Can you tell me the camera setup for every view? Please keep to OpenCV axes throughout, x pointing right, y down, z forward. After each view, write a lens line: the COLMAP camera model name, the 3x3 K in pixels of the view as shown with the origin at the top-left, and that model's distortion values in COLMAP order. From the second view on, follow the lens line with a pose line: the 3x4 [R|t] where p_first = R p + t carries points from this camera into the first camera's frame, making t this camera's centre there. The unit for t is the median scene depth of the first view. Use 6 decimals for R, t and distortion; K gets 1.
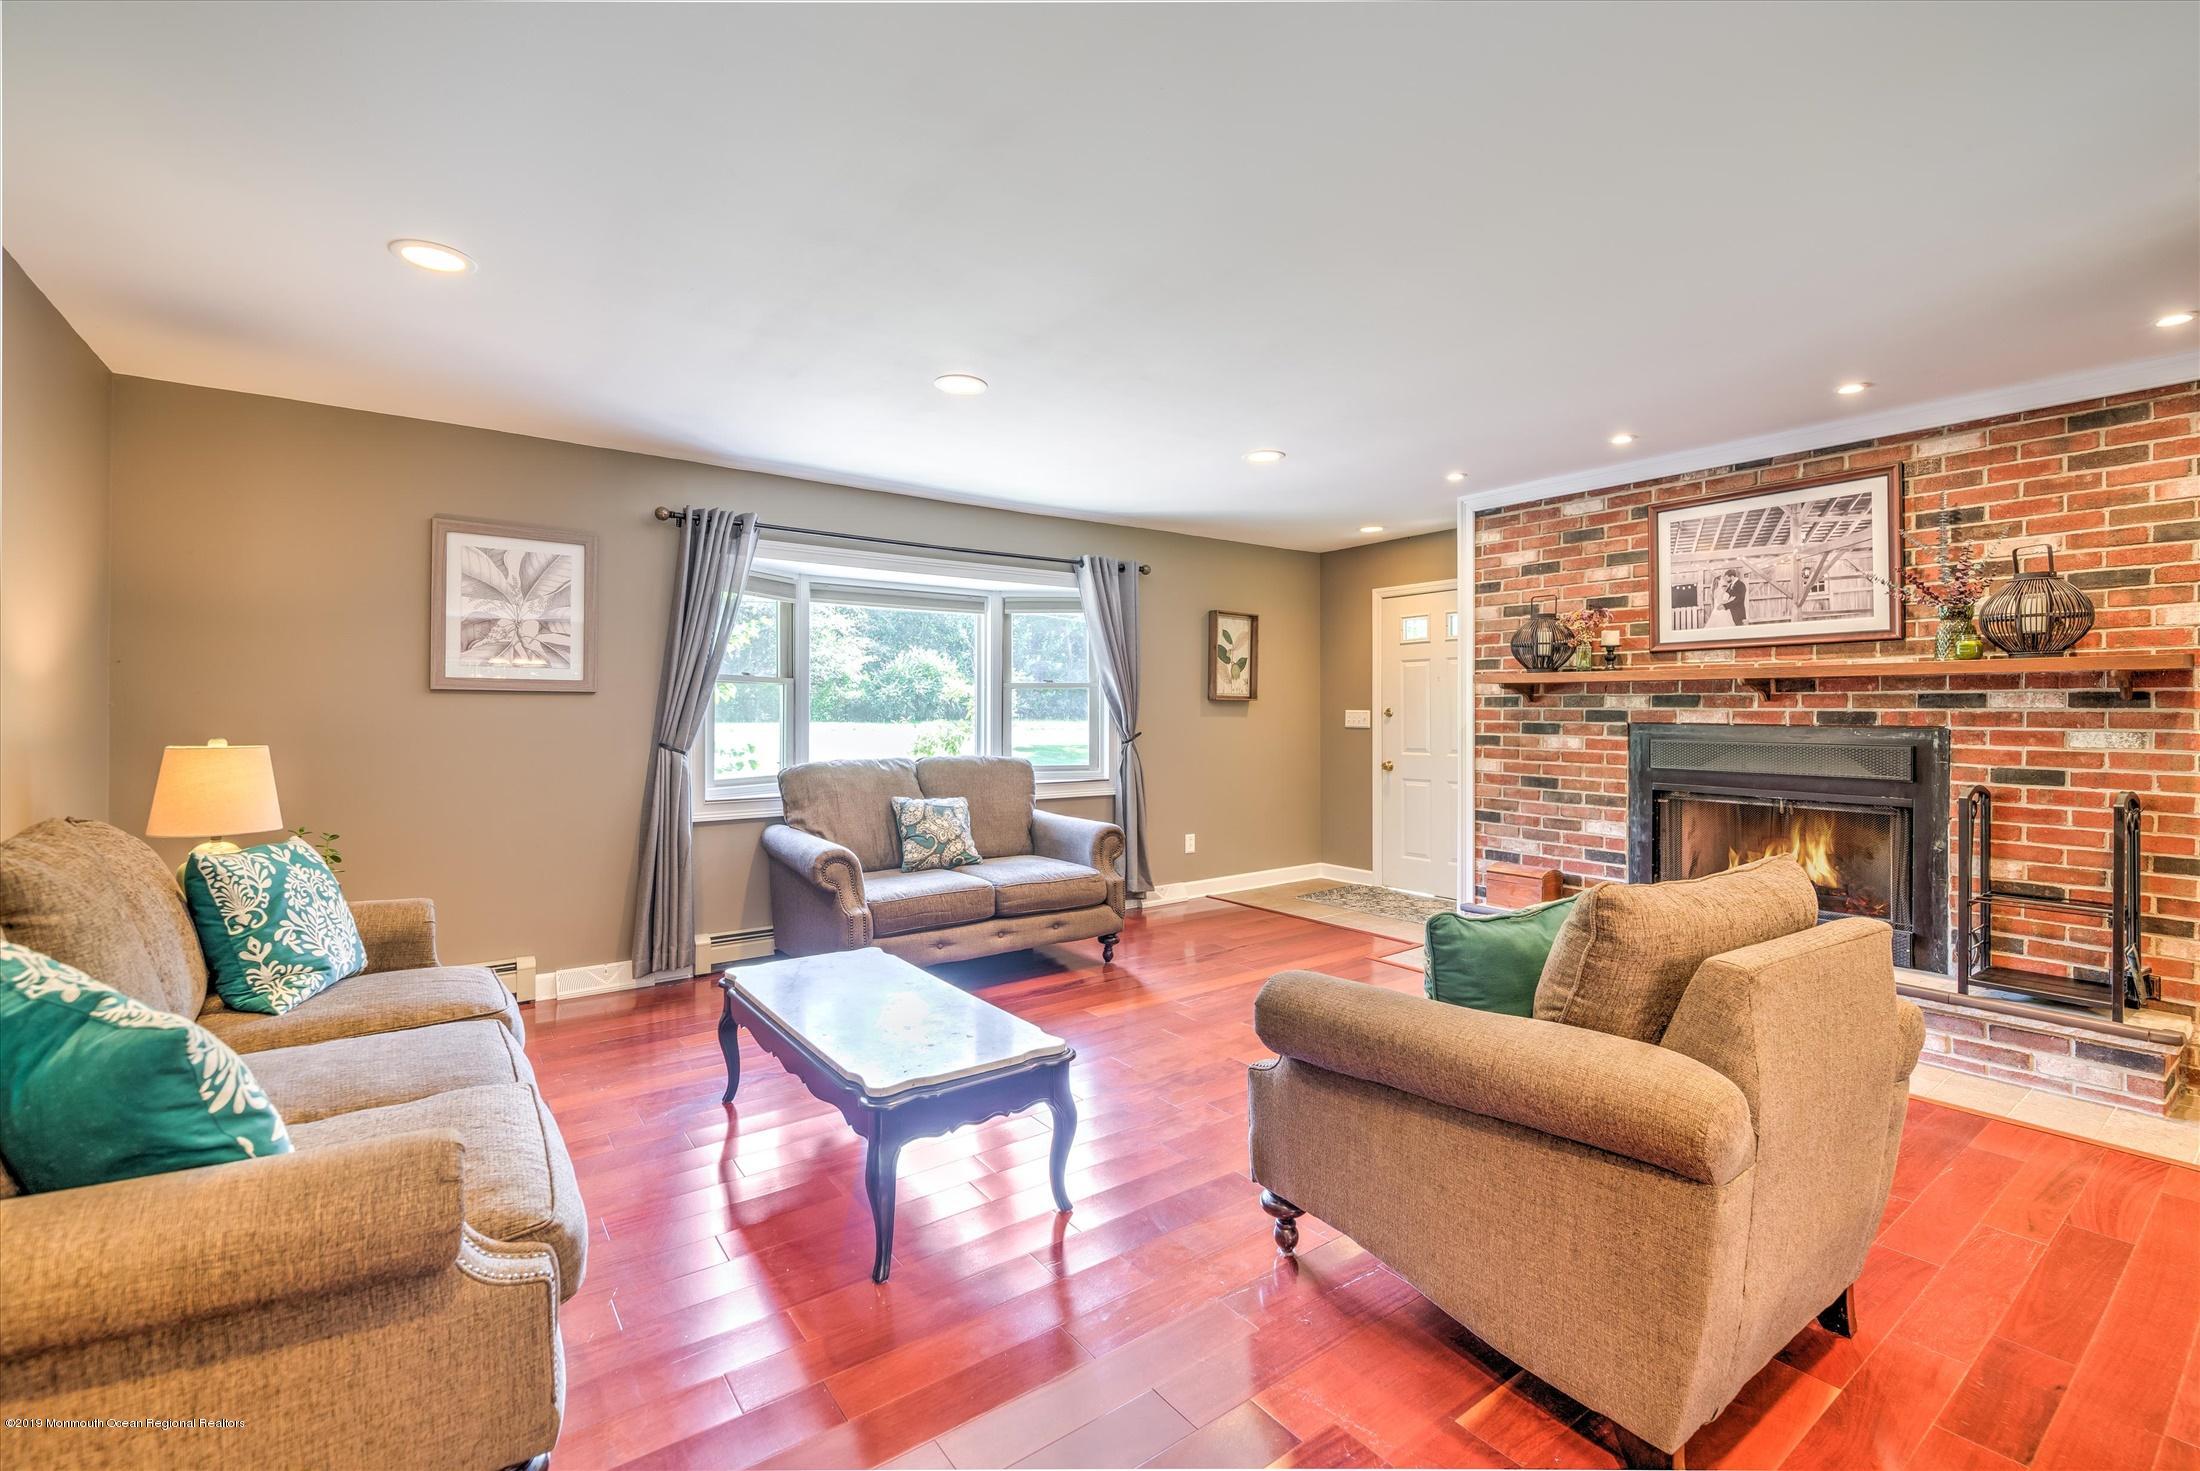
lens RADIAL K [[963.3, 0, 1106.1], [0, 963.3, 727.3], [0, 0, 1]] dist [0.013702, -0.008406]
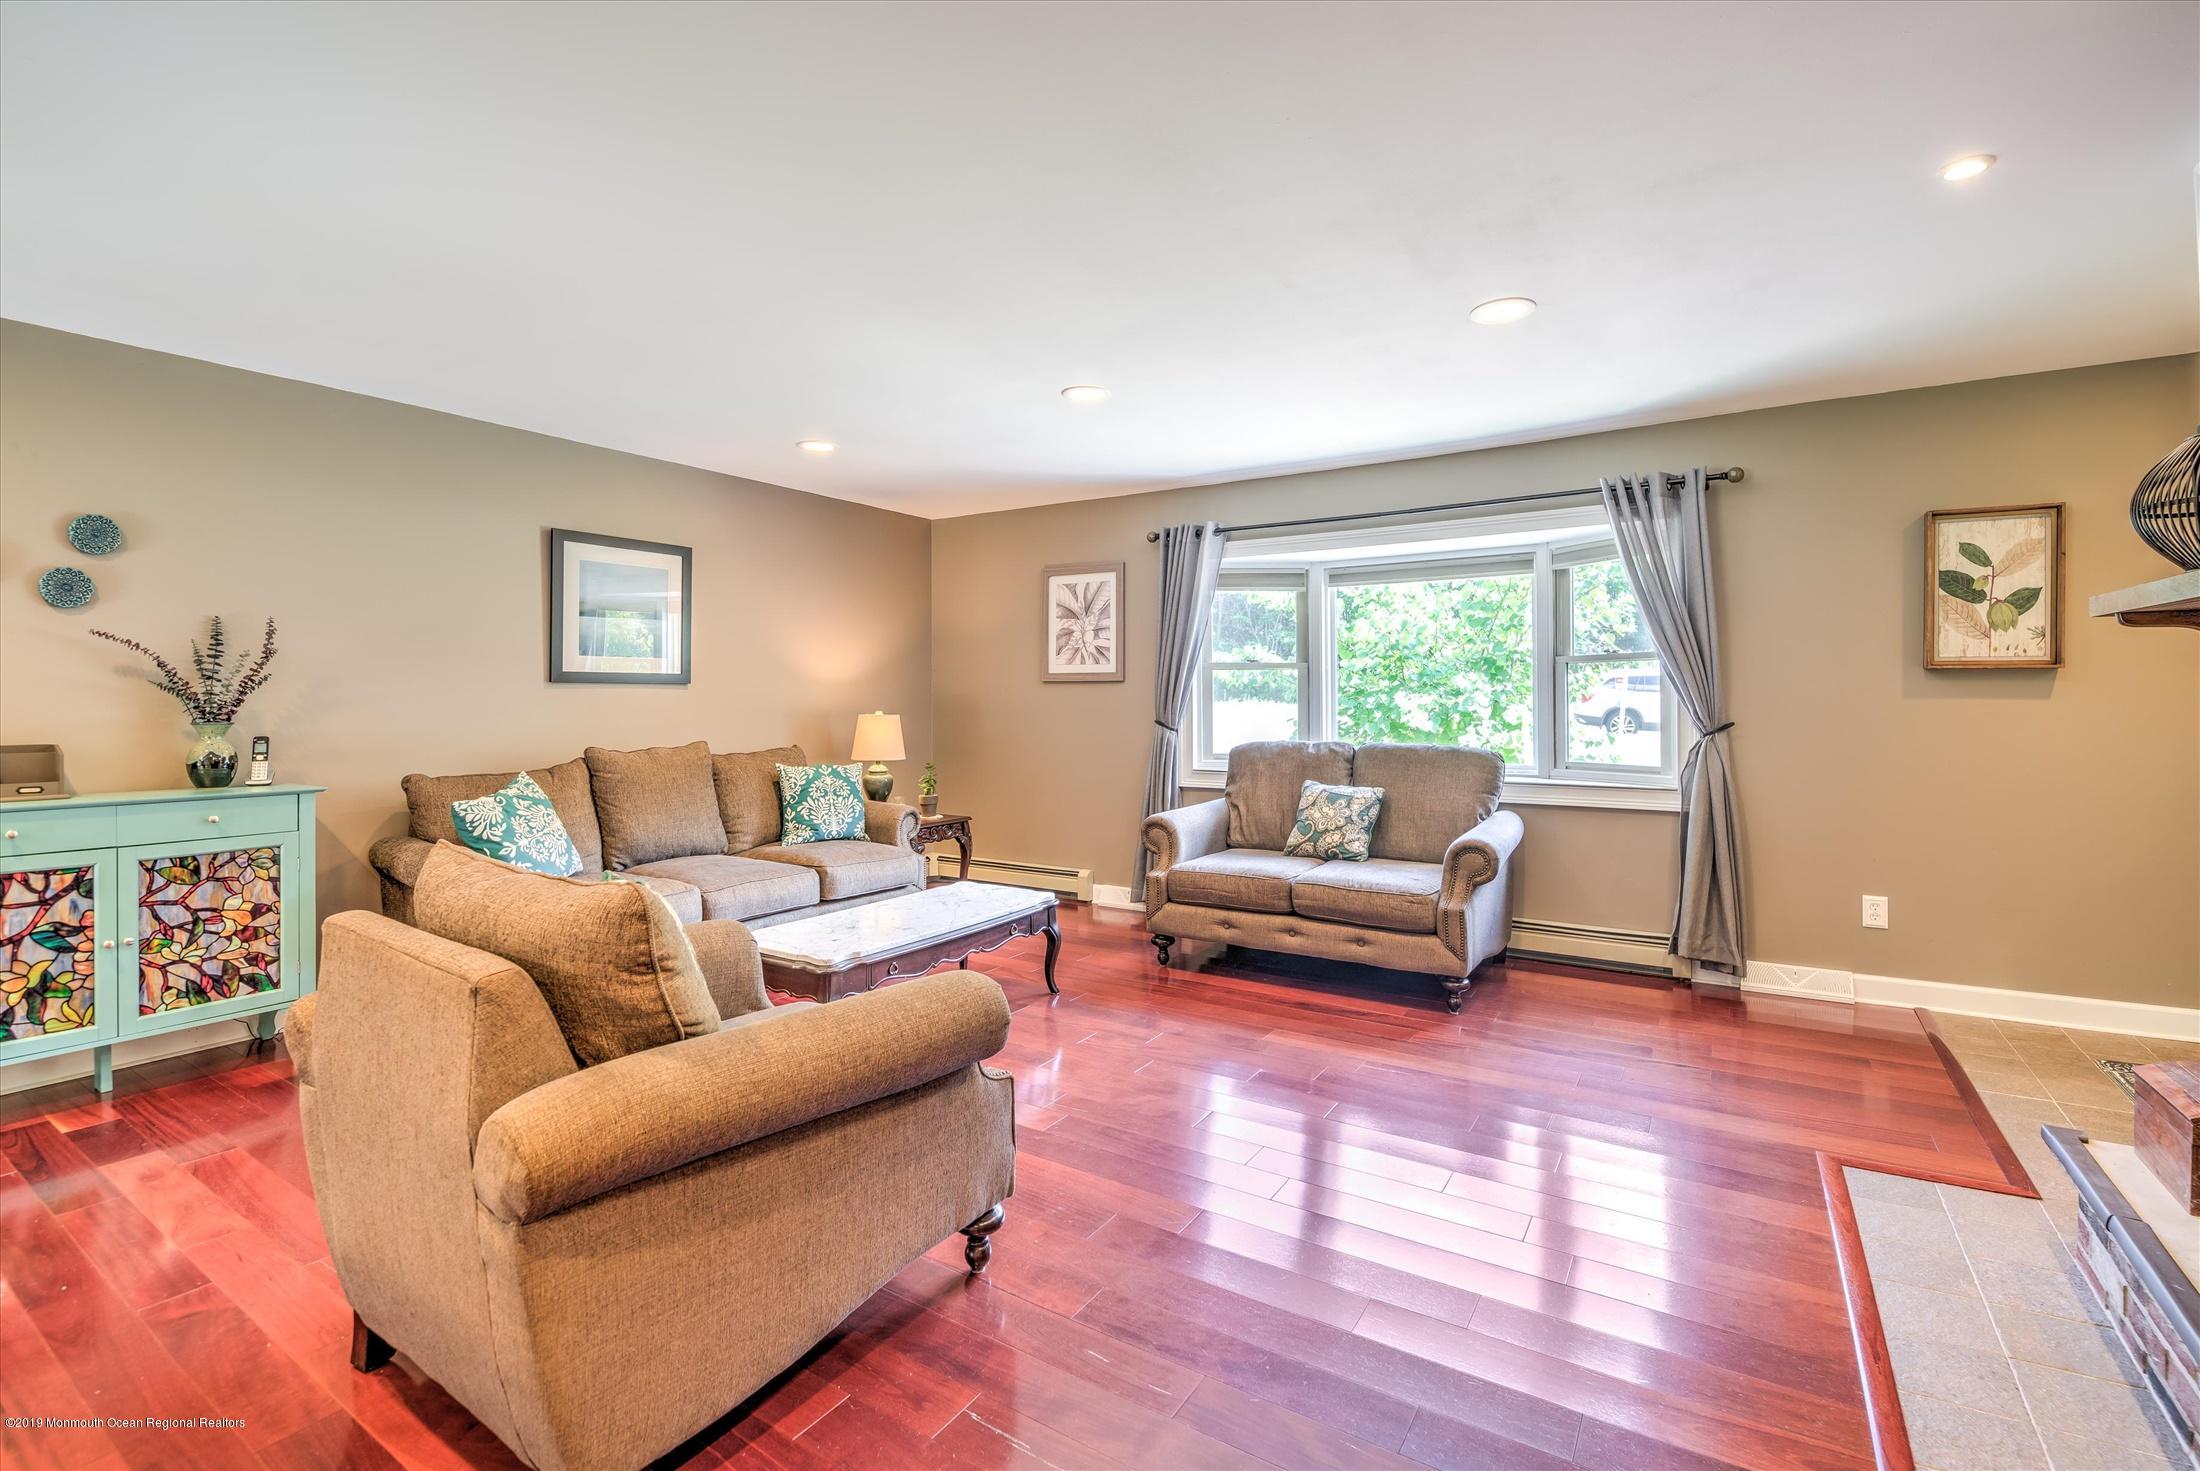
lens RADIAL K [[963.3, 0, 1087.2], [0, 963.3, 713.5], [0, 0, 1]] dist [0.013702, -0.008406]
pose [[0.350851, 0.013938, -0.936327, 0.667711], [-0.009865, 0.999889, 0.011188, -0.005253], [0.936379, 0.005311, 0.350950, 0.470541]]
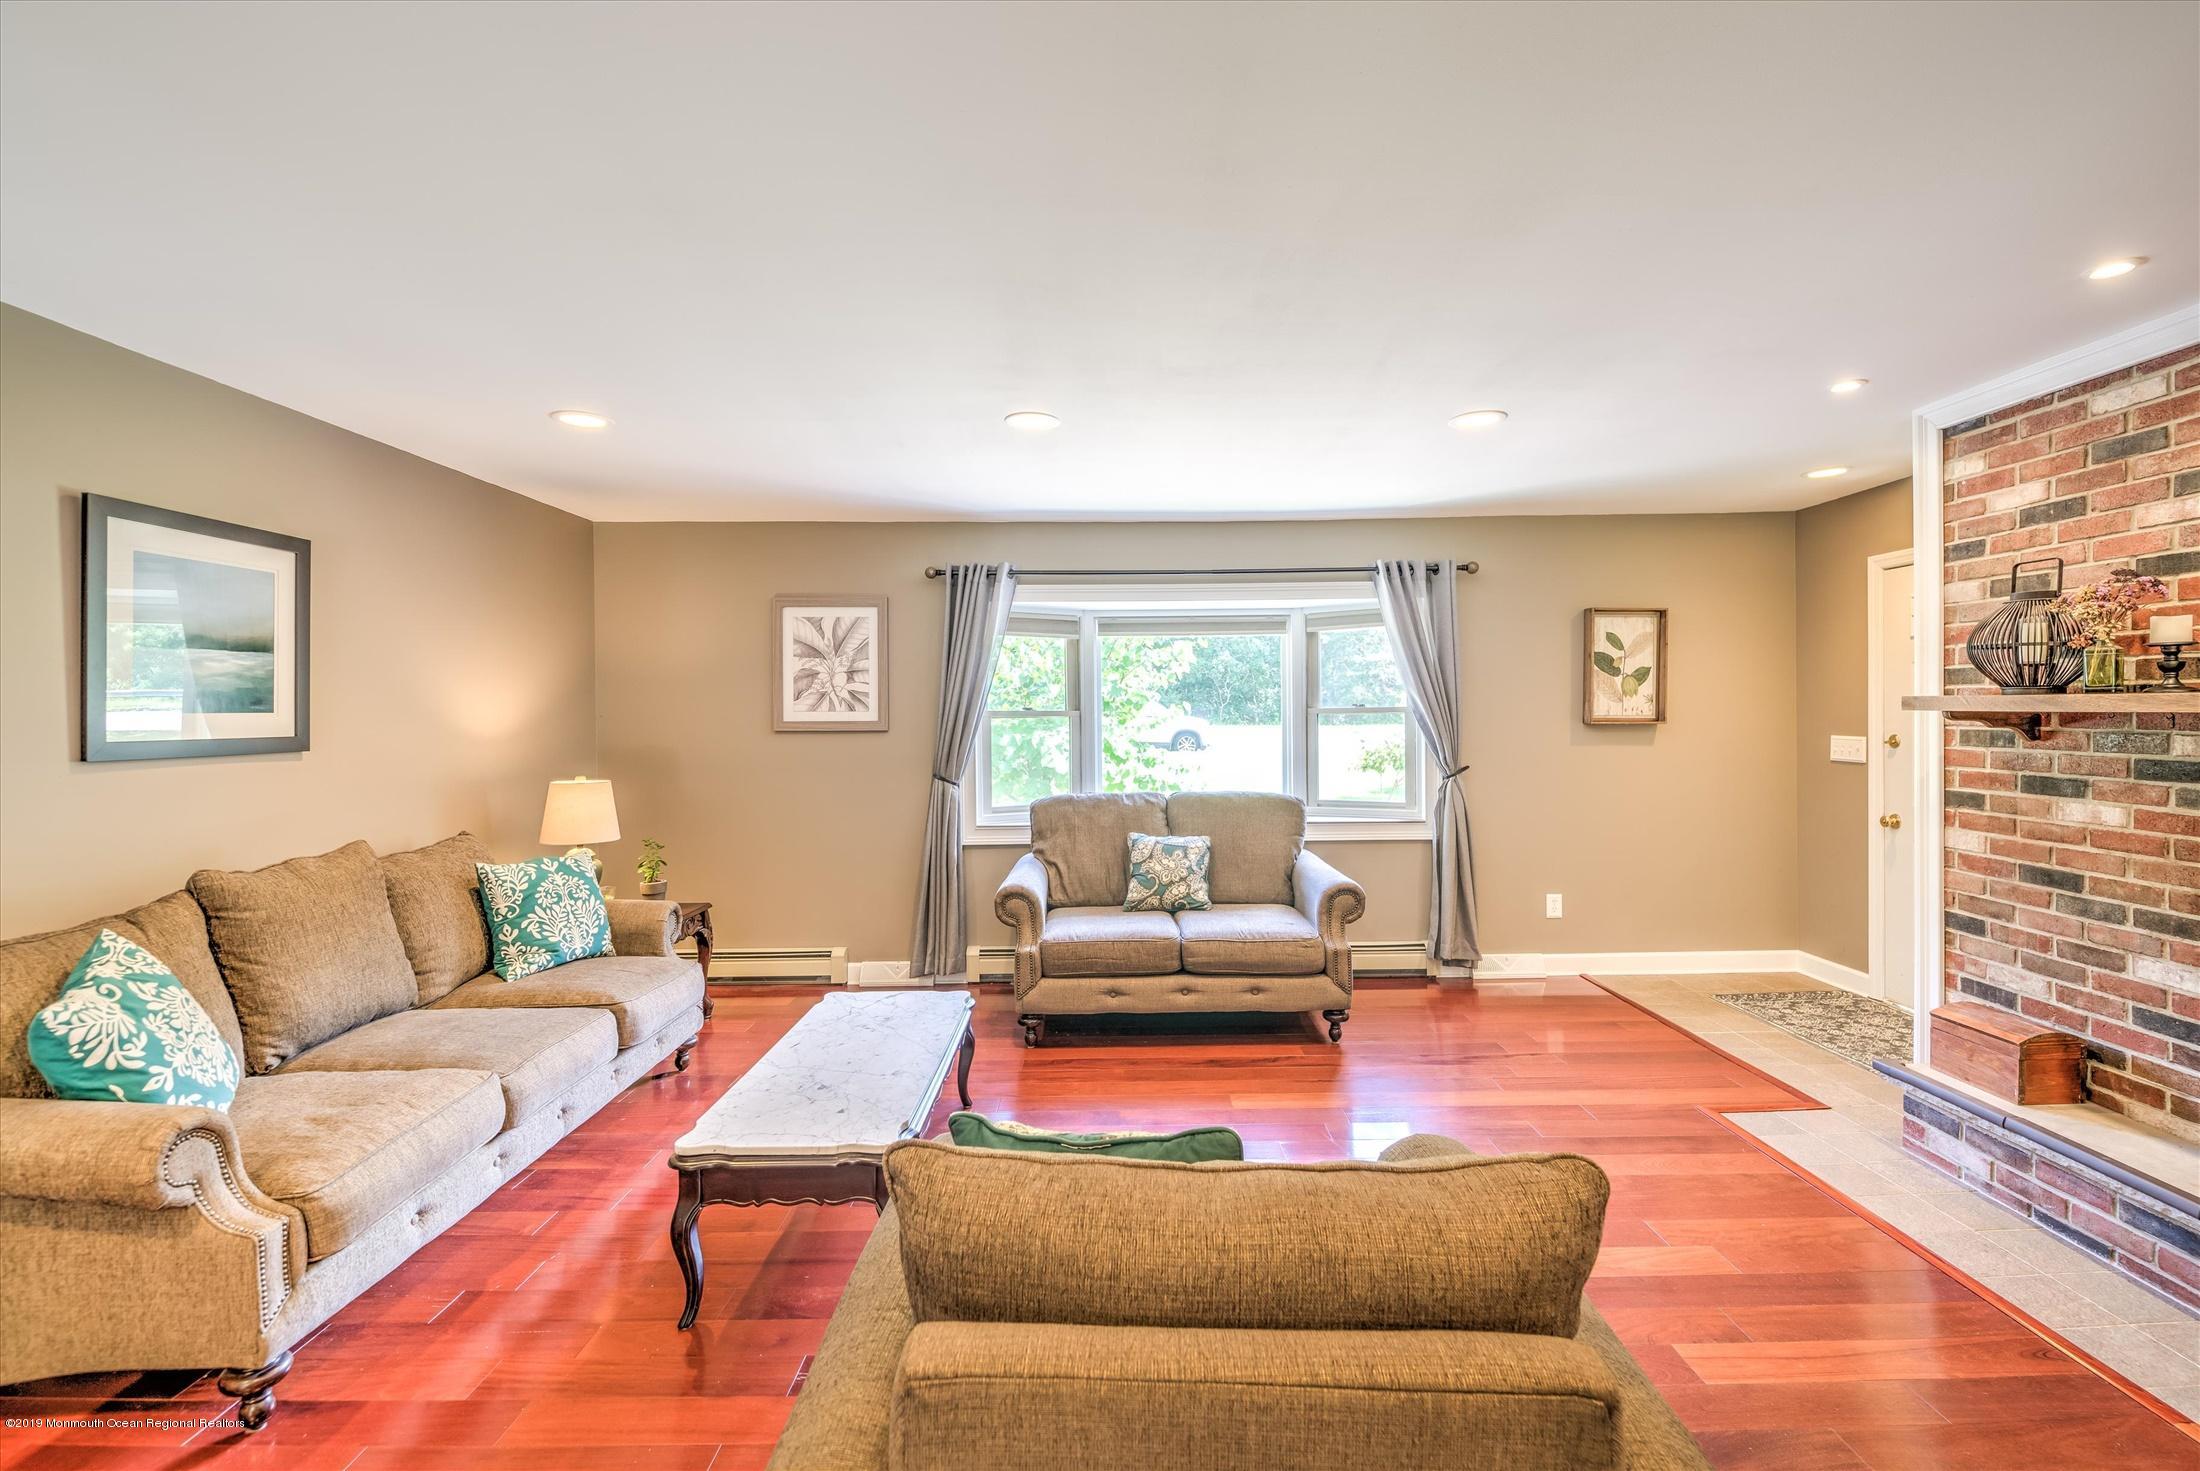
lens RADIAL K [[963.3, 0, 1100.6], [0, 963.3, 737.0], [0, 0, 1]] dist [0.013702, -0.008406]
pose [[0.803647, 0.005296, -0.595083, 0.363354], [0.002842, 0.999915, 0.012737, -0.040662], [0.595100, -0.011927, 0.803563, 0.203330]]
